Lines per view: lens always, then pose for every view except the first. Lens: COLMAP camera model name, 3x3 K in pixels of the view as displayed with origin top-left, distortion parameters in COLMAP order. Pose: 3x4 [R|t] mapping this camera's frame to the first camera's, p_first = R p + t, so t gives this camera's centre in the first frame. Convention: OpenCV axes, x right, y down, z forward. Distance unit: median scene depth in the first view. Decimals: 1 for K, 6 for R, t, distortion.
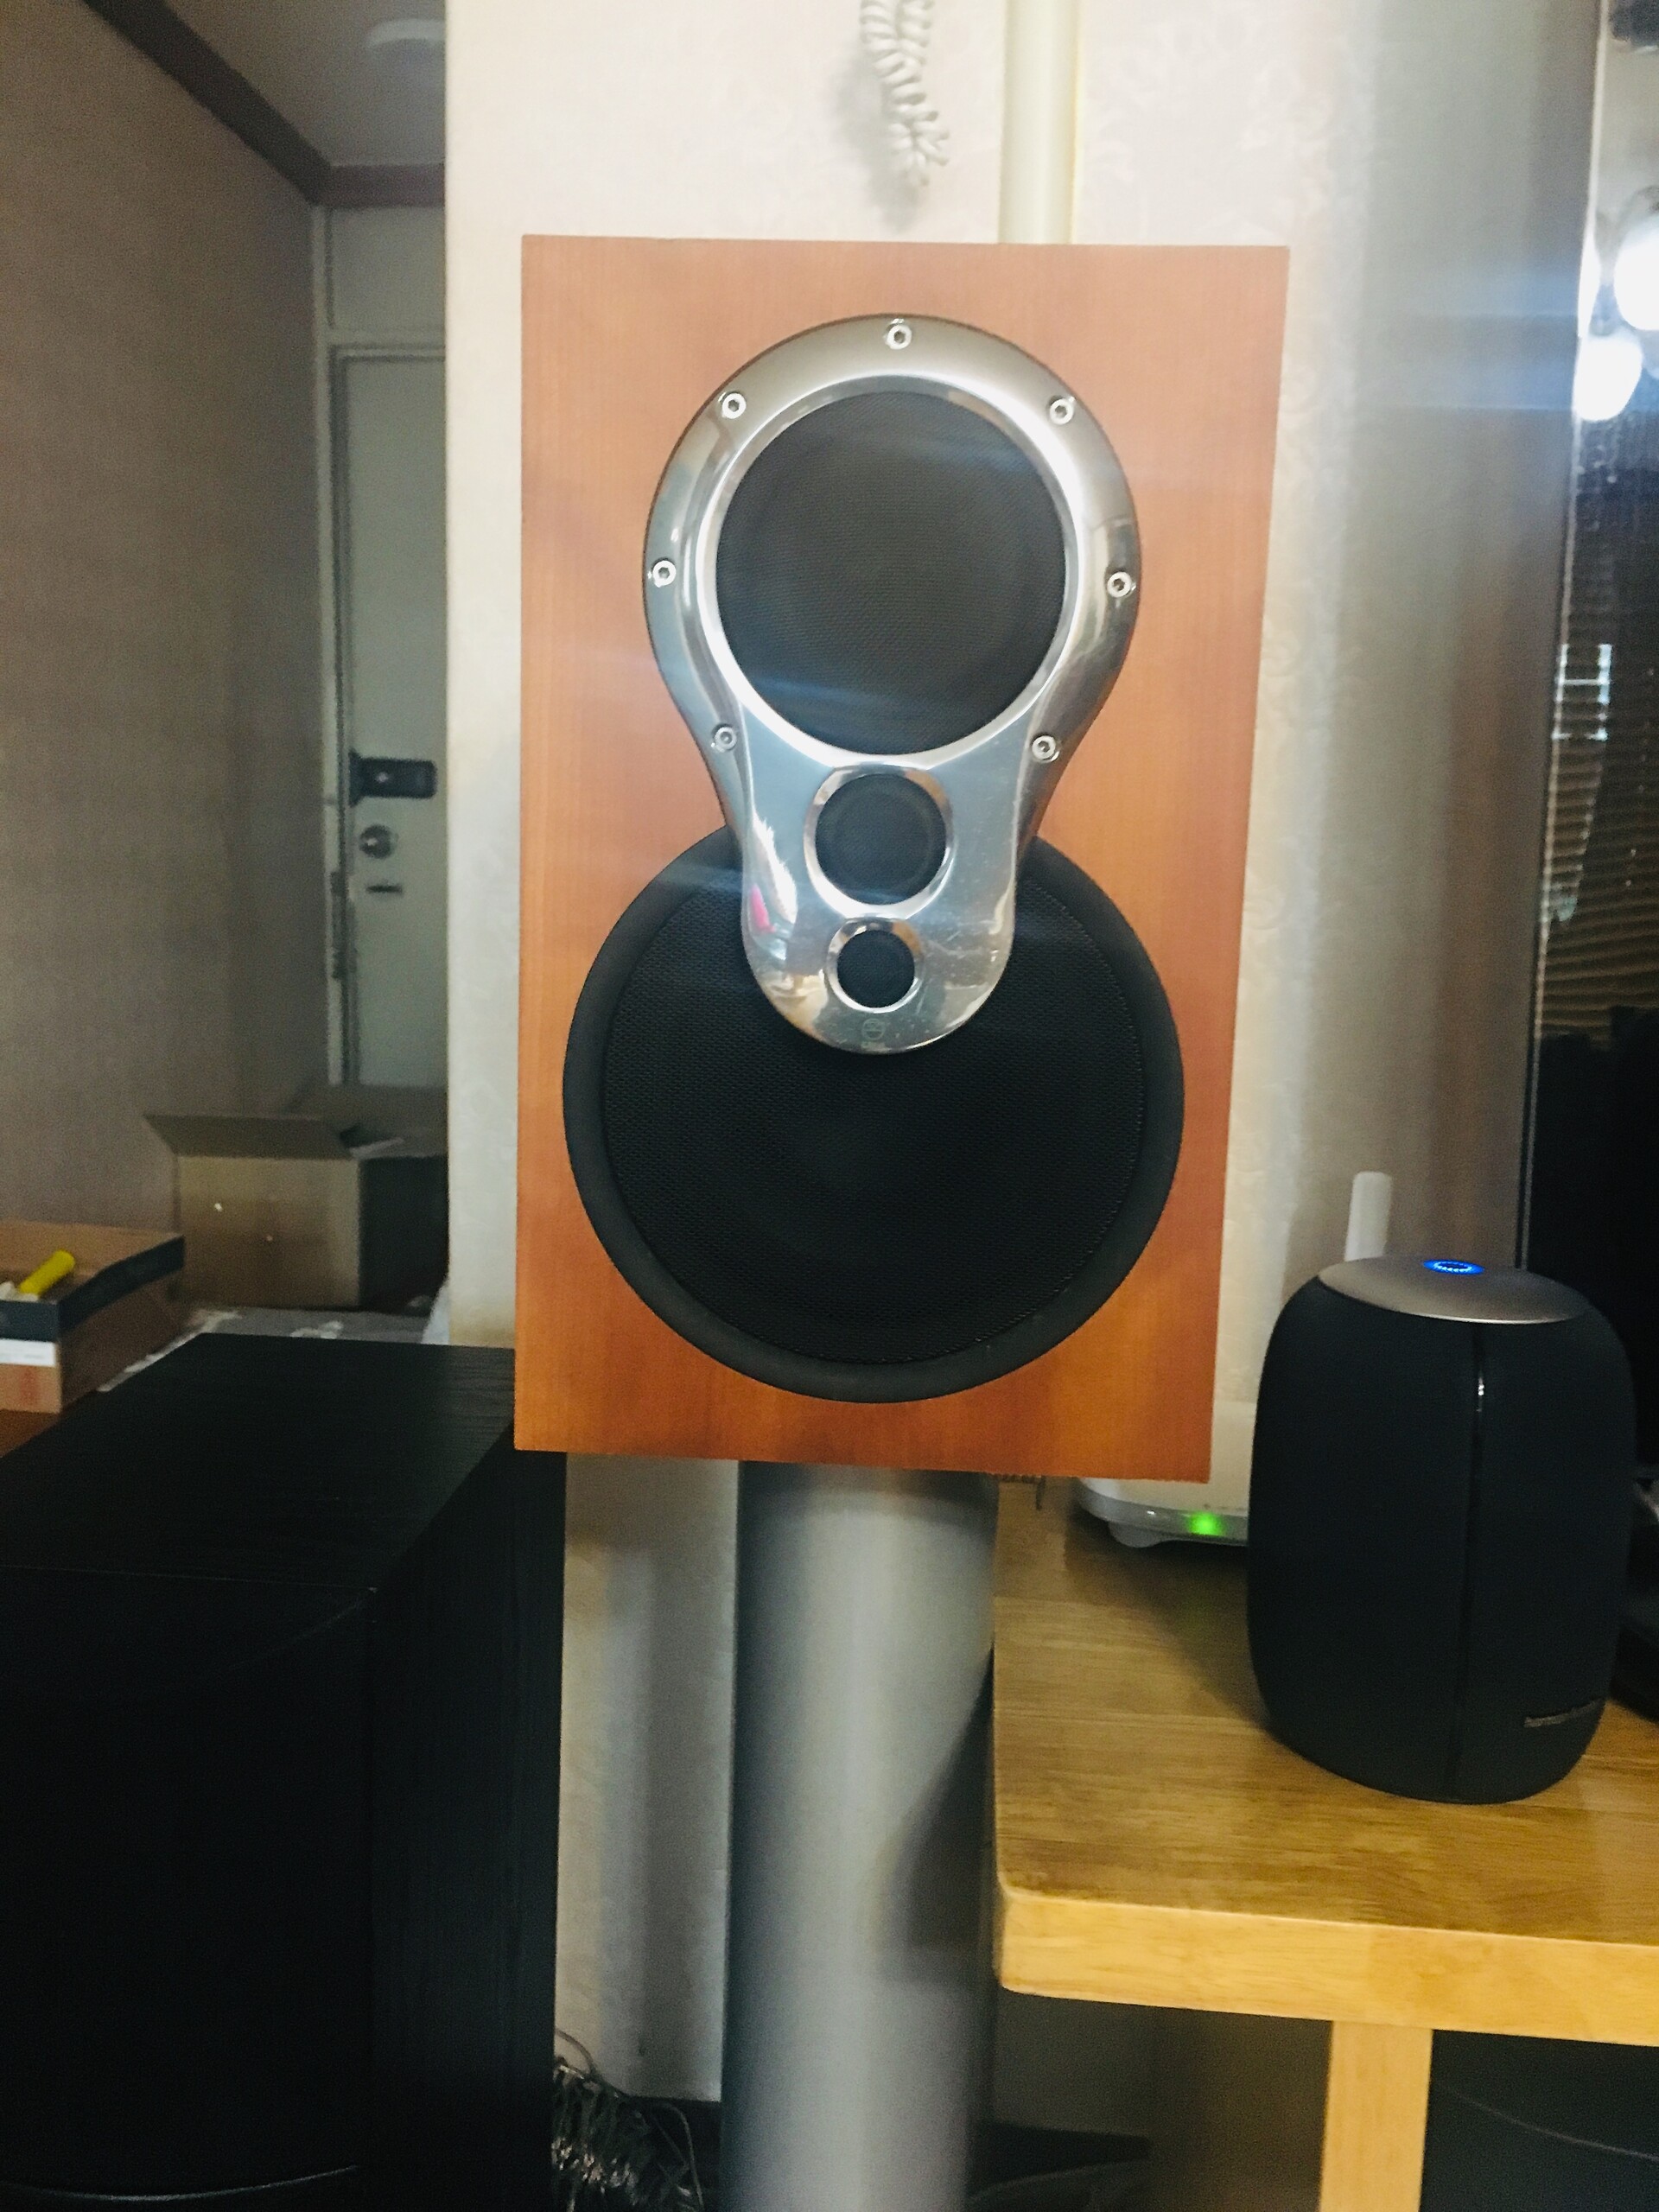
lens RADIAL K [[1797.6, 0, 829.5], [0, 1797.6, 1106.0], [0, 0, 1]] dist [0.117020, -0.143217]
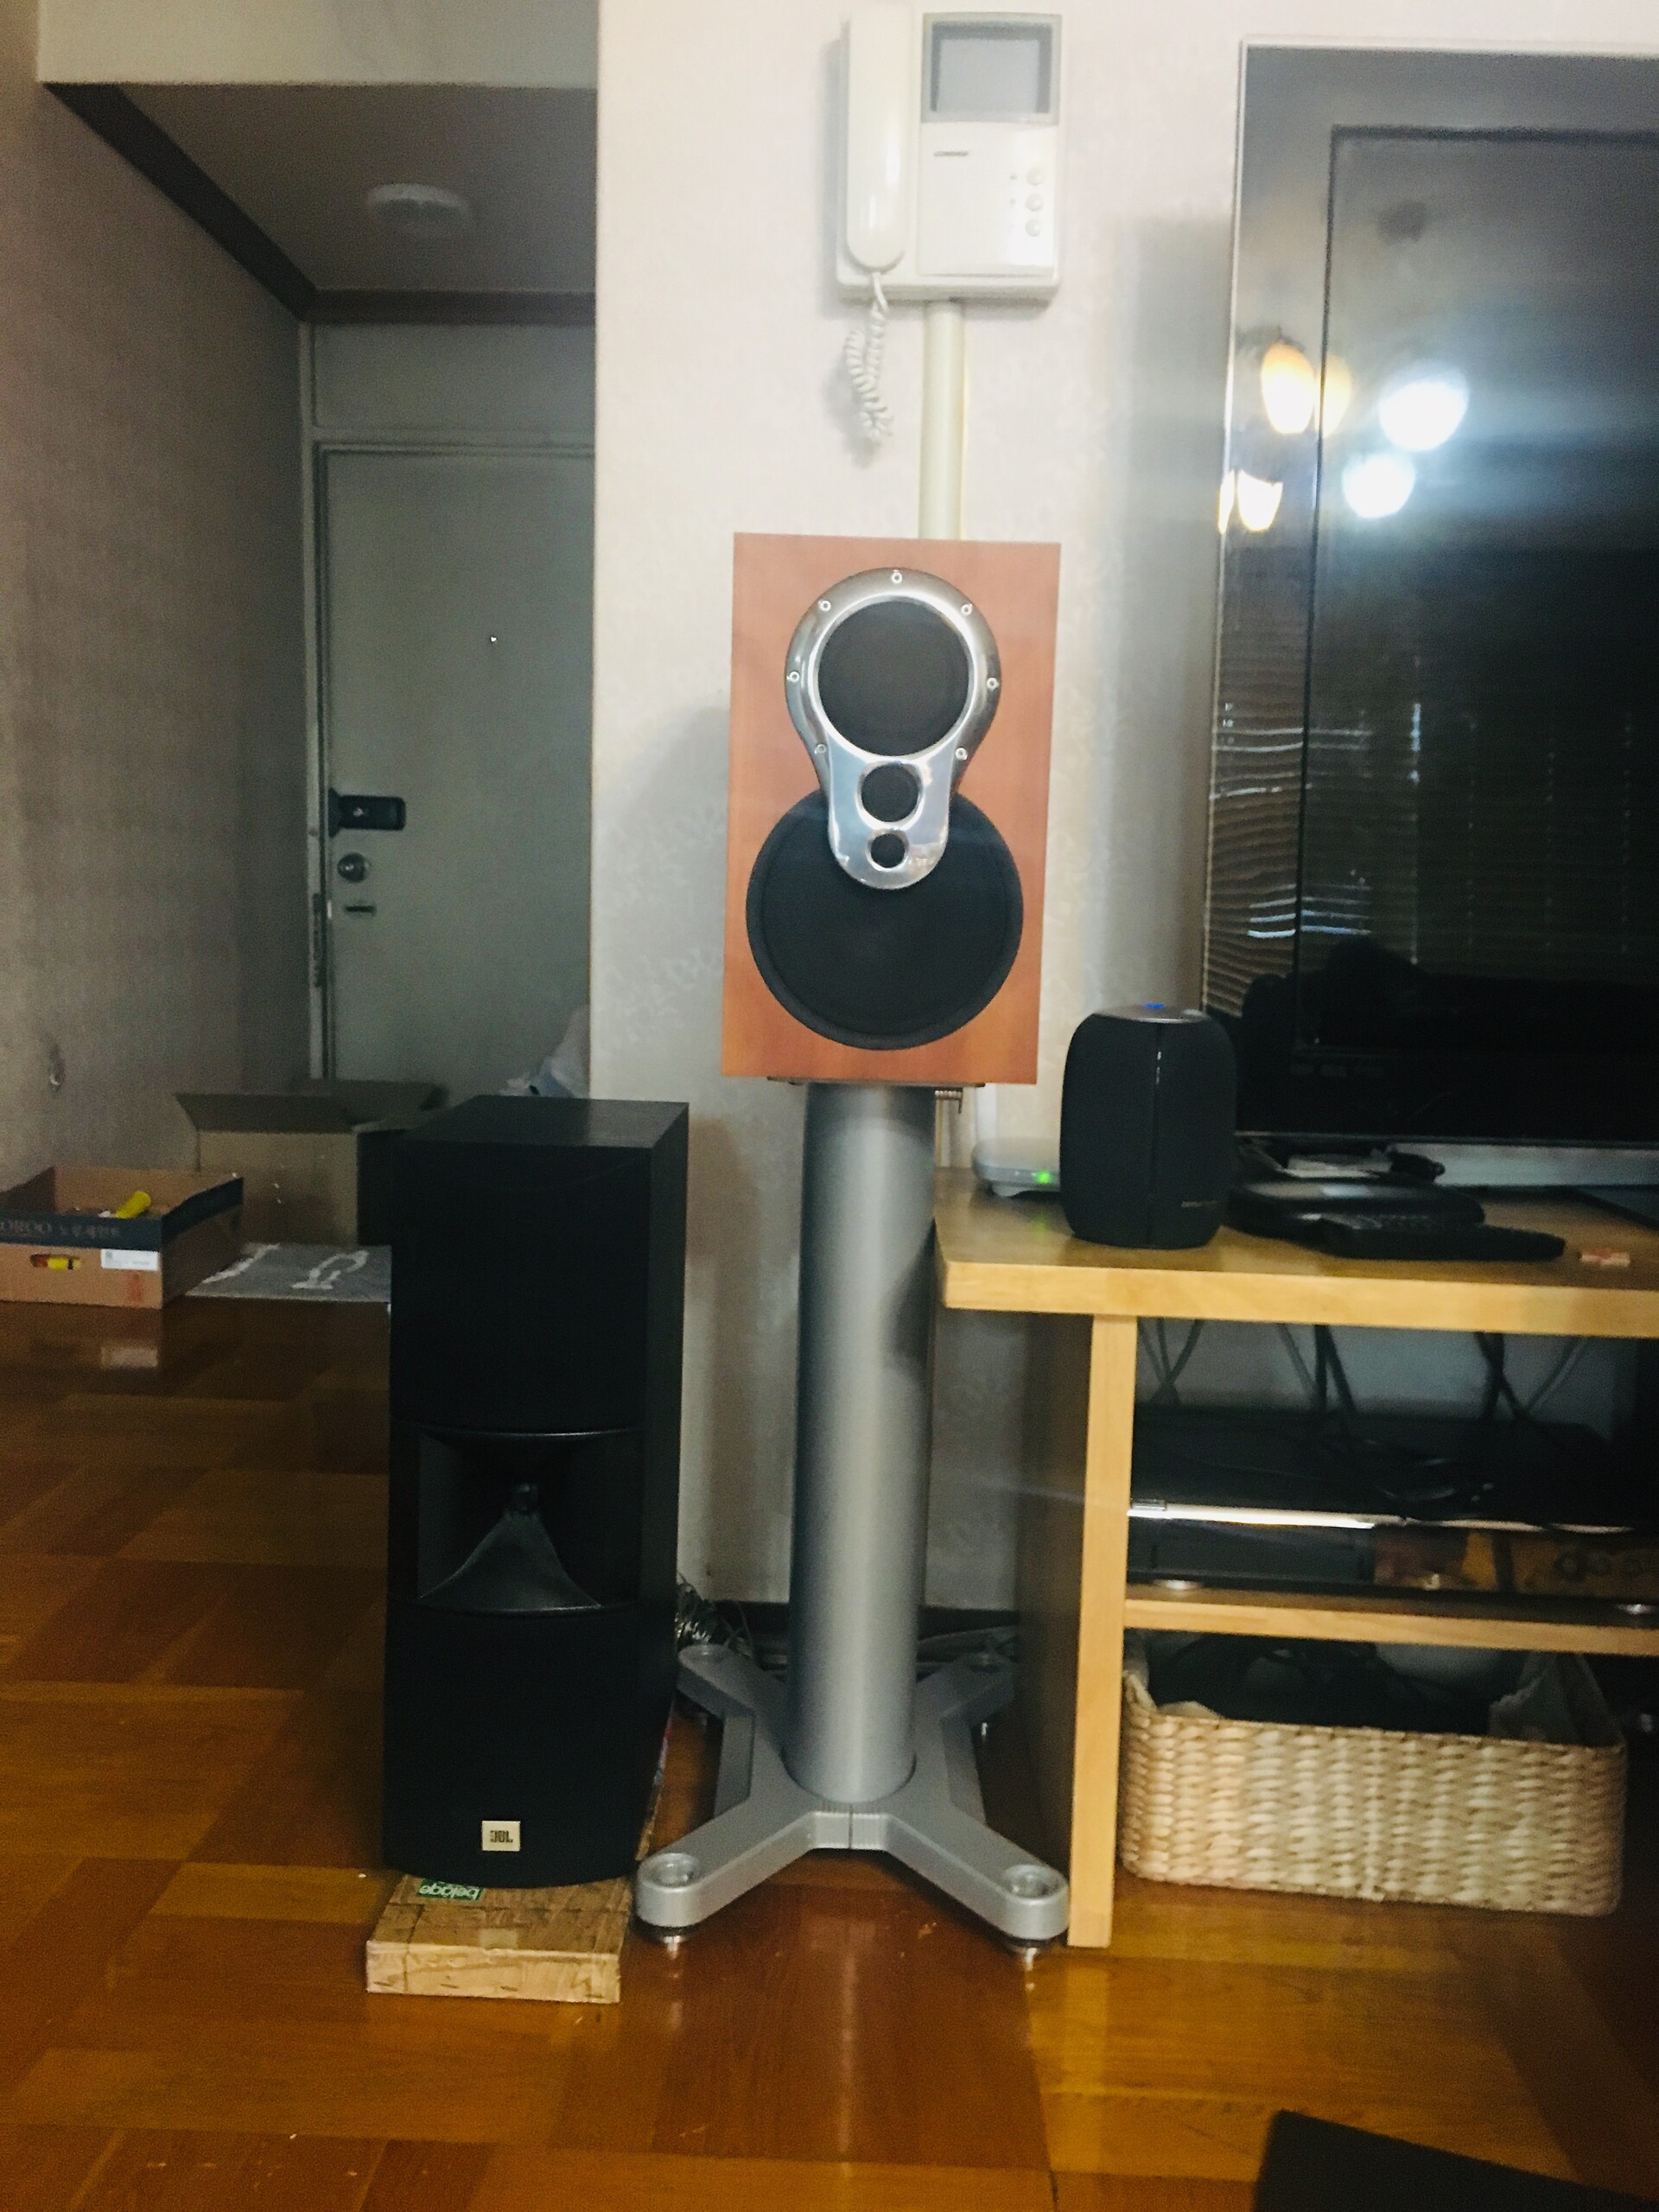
lens RADIAL K [[1797.6, 0, 829.5], [0, 1797.6, 1106.0], [0, 0, 1]] dist [0.117020, -0.143217]
pose [[0.997859, -0.008959, 0.064793, -0.168722], [0.010725, 0.999579, -0.026964, 0.261099], [-0.064524, 0.027602, 0.997534, -1.065569]]
